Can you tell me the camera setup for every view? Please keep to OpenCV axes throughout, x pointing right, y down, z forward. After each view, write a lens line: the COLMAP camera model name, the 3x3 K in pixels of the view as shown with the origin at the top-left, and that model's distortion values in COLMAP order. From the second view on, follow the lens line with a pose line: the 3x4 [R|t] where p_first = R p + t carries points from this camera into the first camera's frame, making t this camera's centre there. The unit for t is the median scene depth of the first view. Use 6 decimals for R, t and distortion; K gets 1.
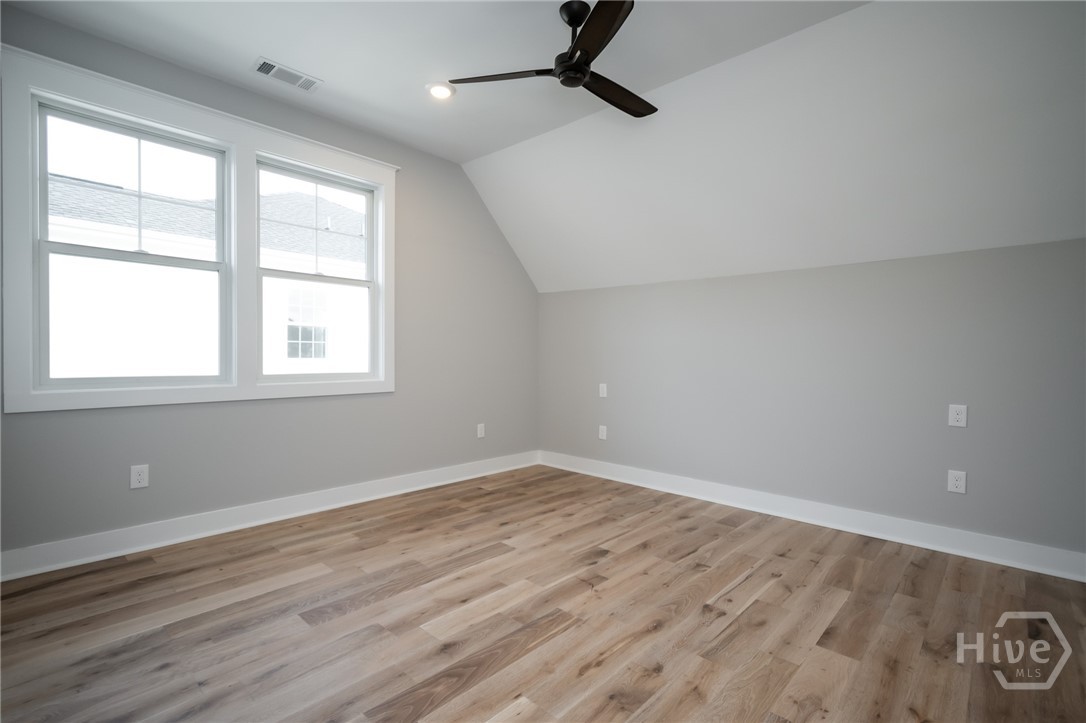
lens RADIAL K [[490.3, 0, 544.4], [0, 490.3, 360.5], [0, 0, 1]] dist [0.002431, 0.000466]
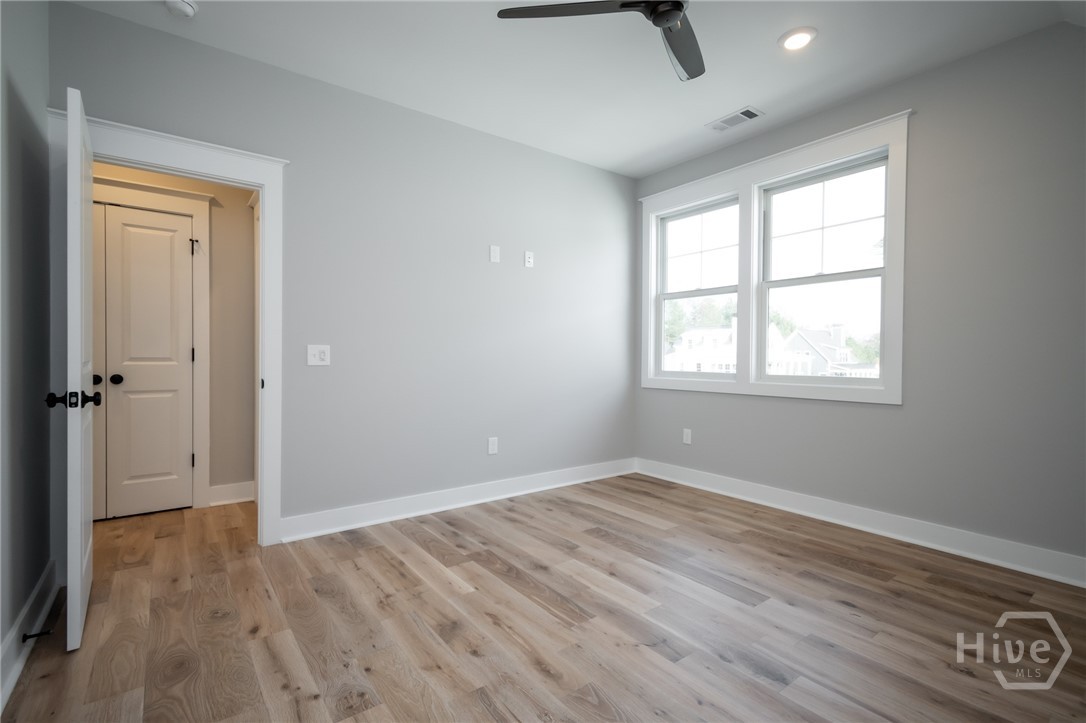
lens RADIAL K [[490.3, 0, 544.4], [0, 490.3, 360.5], [0, 0, 1]] dist [0.002431, 0.000466]
pose [[-0.155580, 0.000631, -0.987823, 0.798619], [-0.016690, 0.999855, 0.003267, 0.001362], [0.987682, 0.016995, -0.155547, 0.837282]]
